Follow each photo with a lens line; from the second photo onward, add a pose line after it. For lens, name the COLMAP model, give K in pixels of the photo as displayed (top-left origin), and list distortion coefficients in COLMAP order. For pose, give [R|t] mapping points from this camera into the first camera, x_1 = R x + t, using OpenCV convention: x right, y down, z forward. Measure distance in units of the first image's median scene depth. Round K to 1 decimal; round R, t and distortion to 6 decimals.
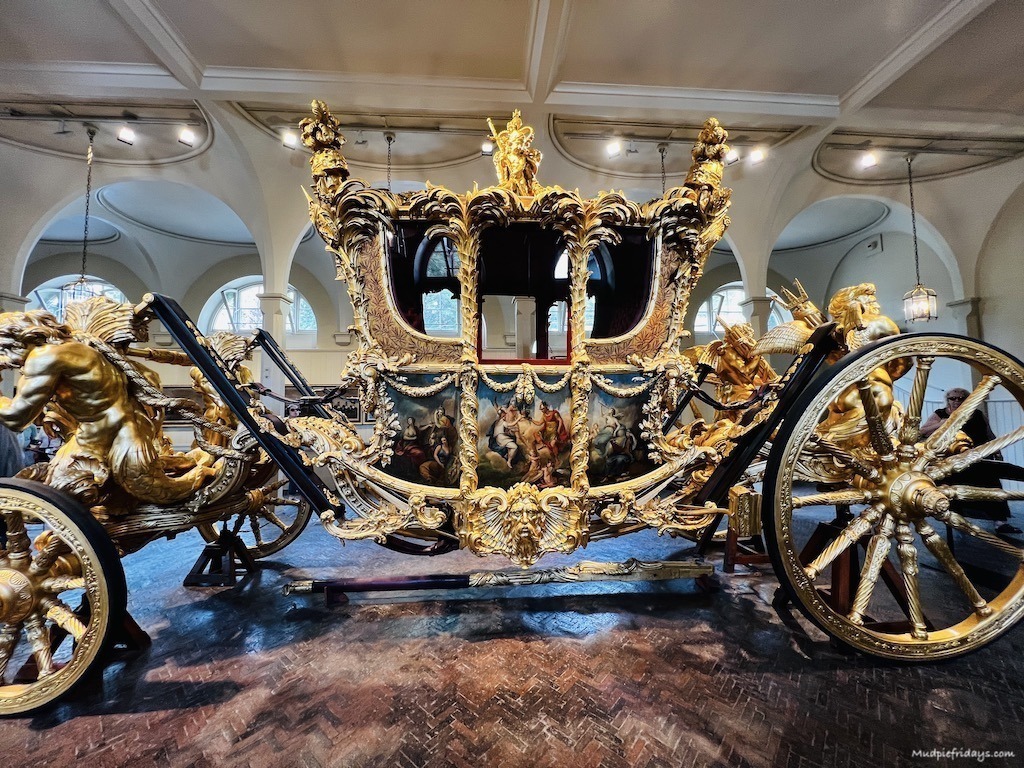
lens RADIAL K [[417.5, 0, 512.0], [0, 417.5, 384.0], [0, 0, 1]] dist [0.001088, 0.000101]
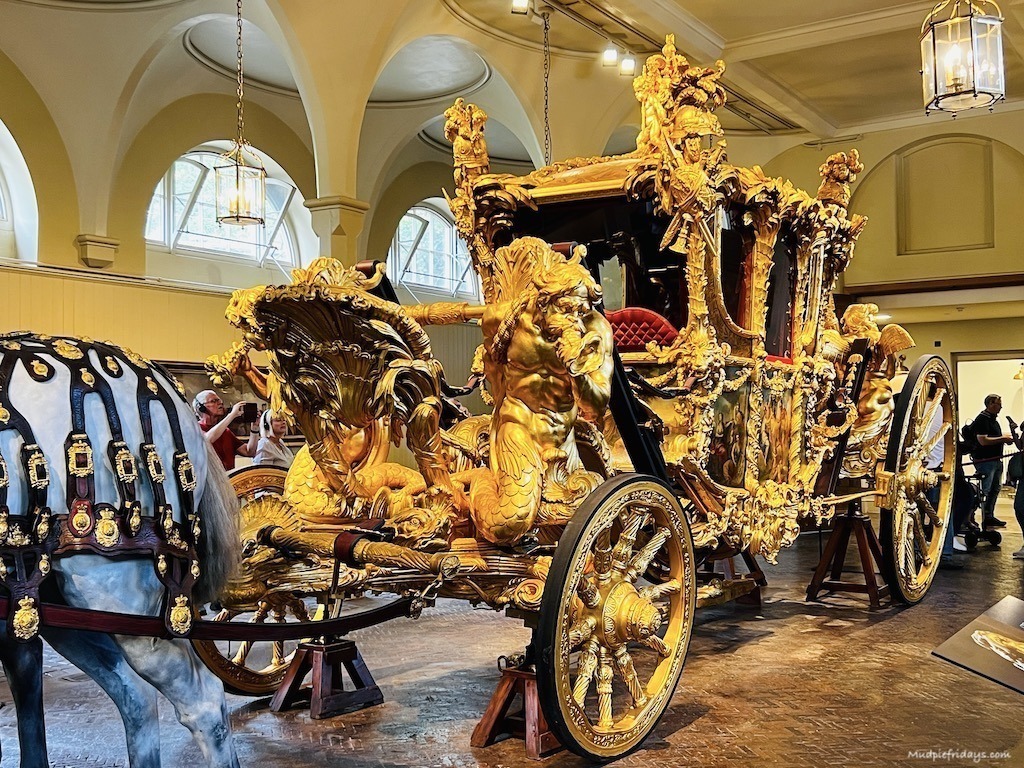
lens RADIAL K [[1161.6, 0, 512.0], [0, 1161.6, 384.0], [0, 0, 1]] dist [-0.004352, -0.004364]
pose [[0.612371, 0.023103, 0.790233, -0.673453], [-0.042499, 0.999090, 0.003724, 0.004801], [-0.789427, -0.035865, 0.612796, -0.065325]]
